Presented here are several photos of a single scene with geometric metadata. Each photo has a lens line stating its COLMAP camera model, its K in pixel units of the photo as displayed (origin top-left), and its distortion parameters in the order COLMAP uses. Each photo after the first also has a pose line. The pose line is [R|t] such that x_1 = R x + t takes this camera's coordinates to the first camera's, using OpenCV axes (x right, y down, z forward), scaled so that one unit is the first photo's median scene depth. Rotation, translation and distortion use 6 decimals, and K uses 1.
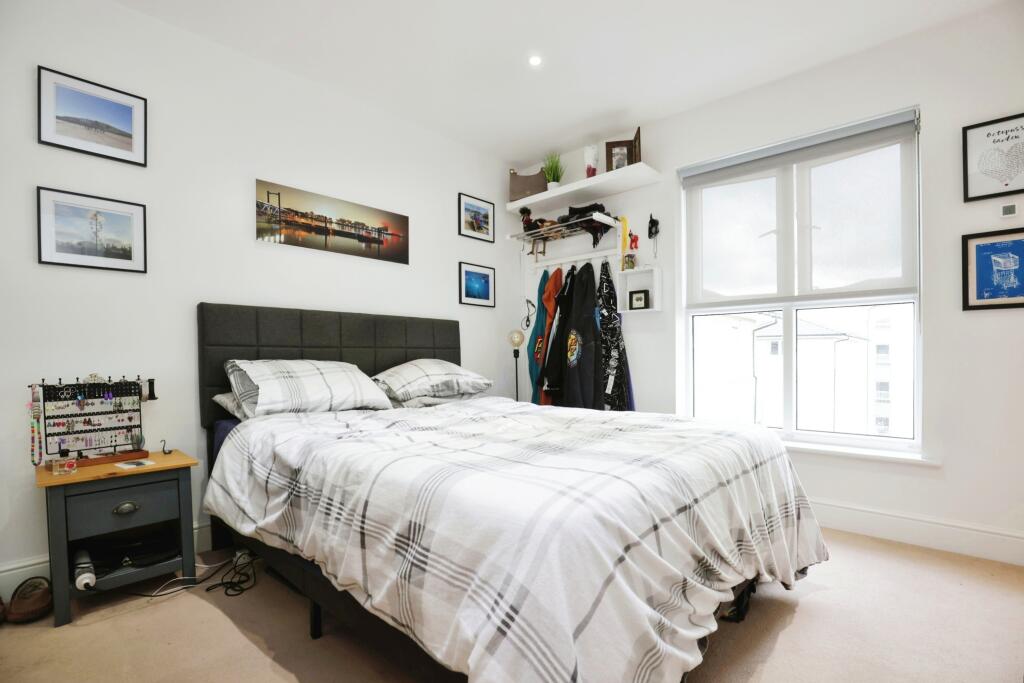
lens RADIAL K [[467.5, 0, 548.1], [0, 467.5, 345.0], [0, 0, 1]] dist [-0.000934, 0.000243]
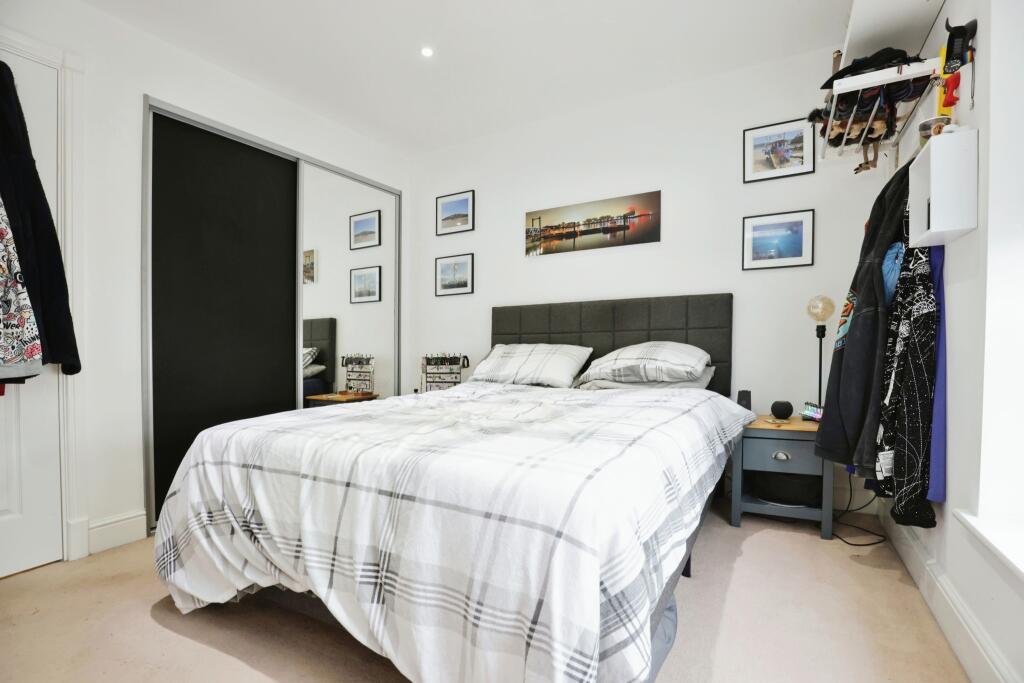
lens RADIAL K [[467.5, 0, 548.1], [0, 467.5, 345.0], [0, 0, 1]] dist [-0.000934, 0.000243]
pose [[0.260966, -0.001394, -0.965347, 0.692022], [0.040454, 0.999136, 0.009493, 0.022951], [0.964500, -0.041529, 0.260797, 0.660236]]
